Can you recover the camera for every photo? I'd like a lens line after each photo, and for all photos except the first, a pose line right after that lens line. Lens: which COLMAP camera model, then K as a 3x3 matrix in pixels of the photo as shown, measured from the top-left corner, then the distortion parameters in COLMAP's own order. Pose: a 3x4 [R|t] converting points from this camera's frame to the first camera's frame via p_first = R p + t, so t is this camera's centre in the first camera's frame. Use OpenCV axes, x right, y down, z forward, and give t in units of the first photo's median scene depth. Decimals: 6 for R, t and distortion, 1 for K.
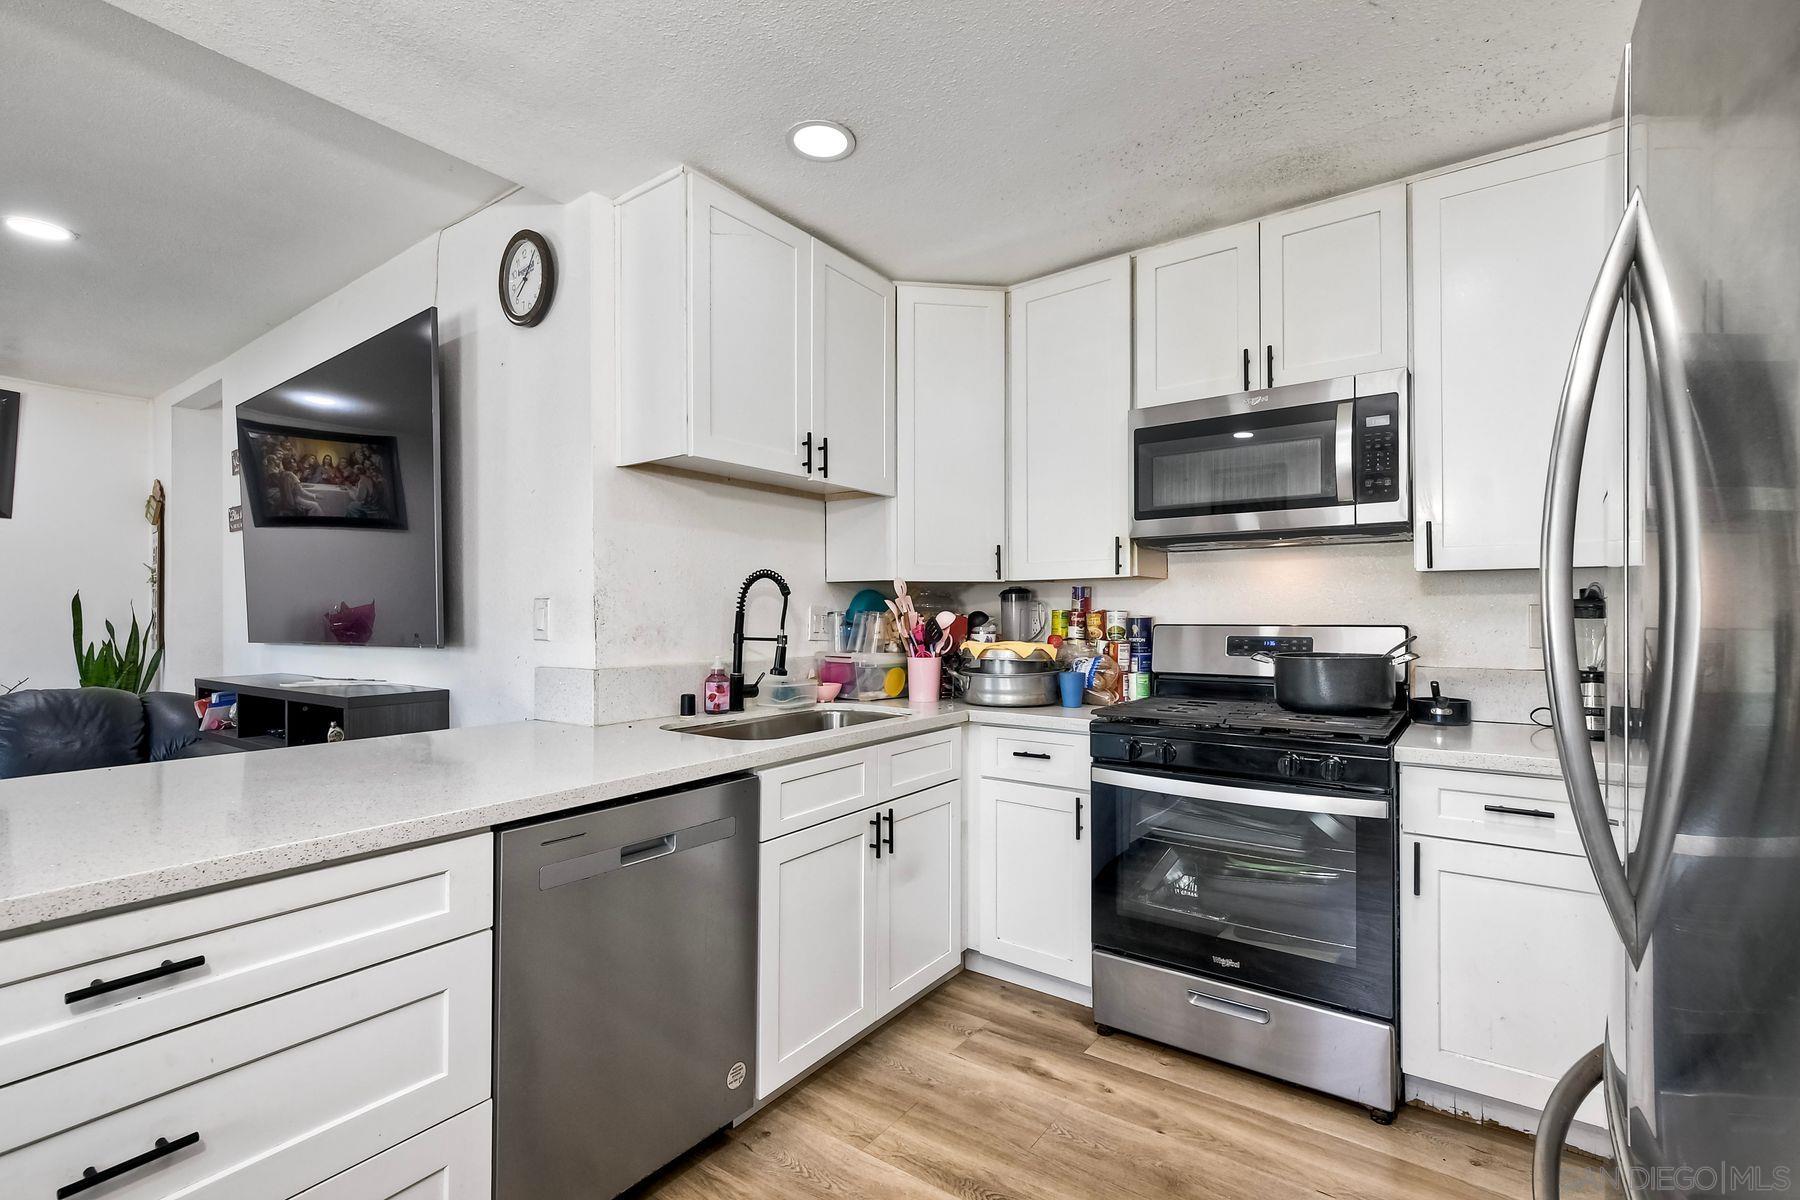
lens RADIAL K [[804.3, 0, 896.2], [0, 804.3, 603.3], [0, 0, 1]] dist [-0.000436, -0.000071]
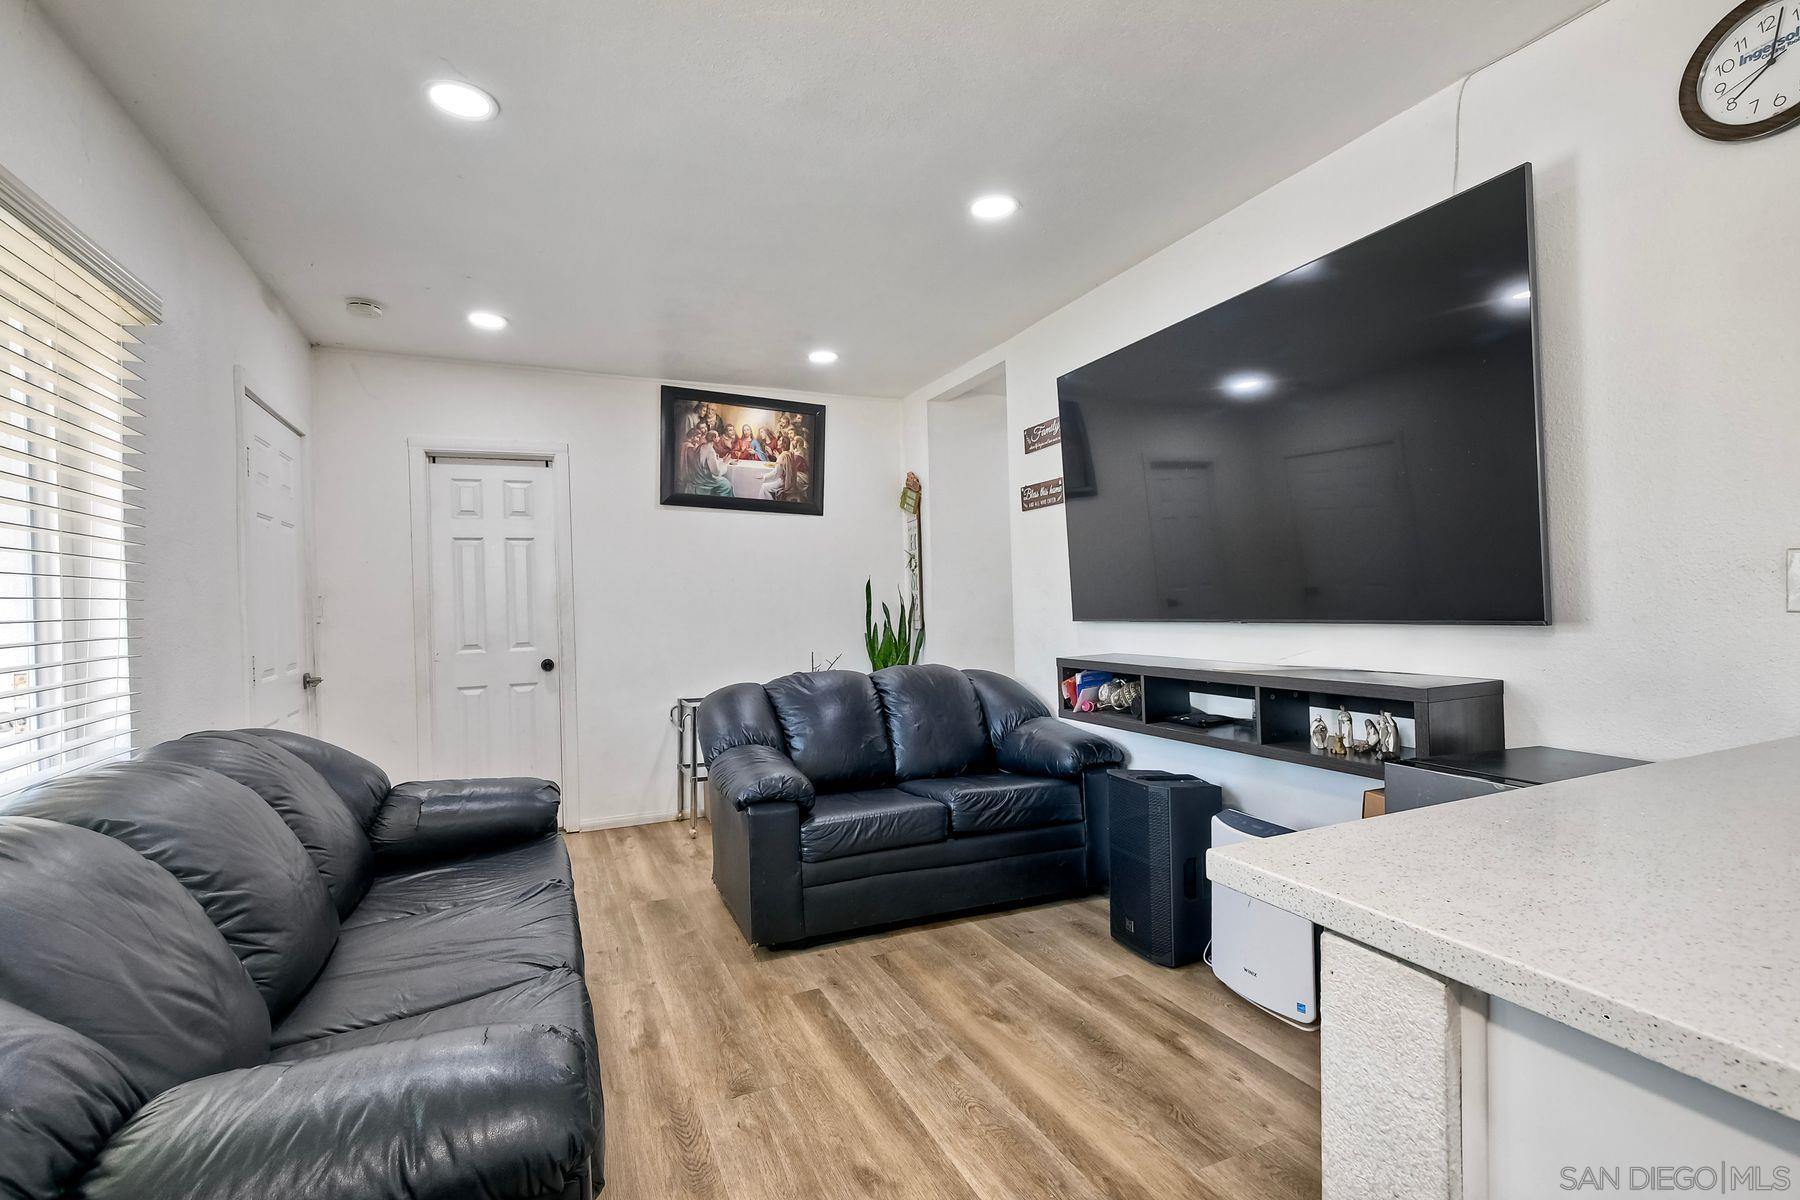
lens RADIAL K [[804.3, 0, 896.2], [0, 804.3, 603.3], [0, 0, 1]] dist [-0.000436, -0.000071]
pose [[0.874931, -0.015567, -0.483997, -0.432430], [0.026751, 0.999511, 0.016212, 0.004516], [0.483507, -0.027132, 0.874920, 0.038567]]
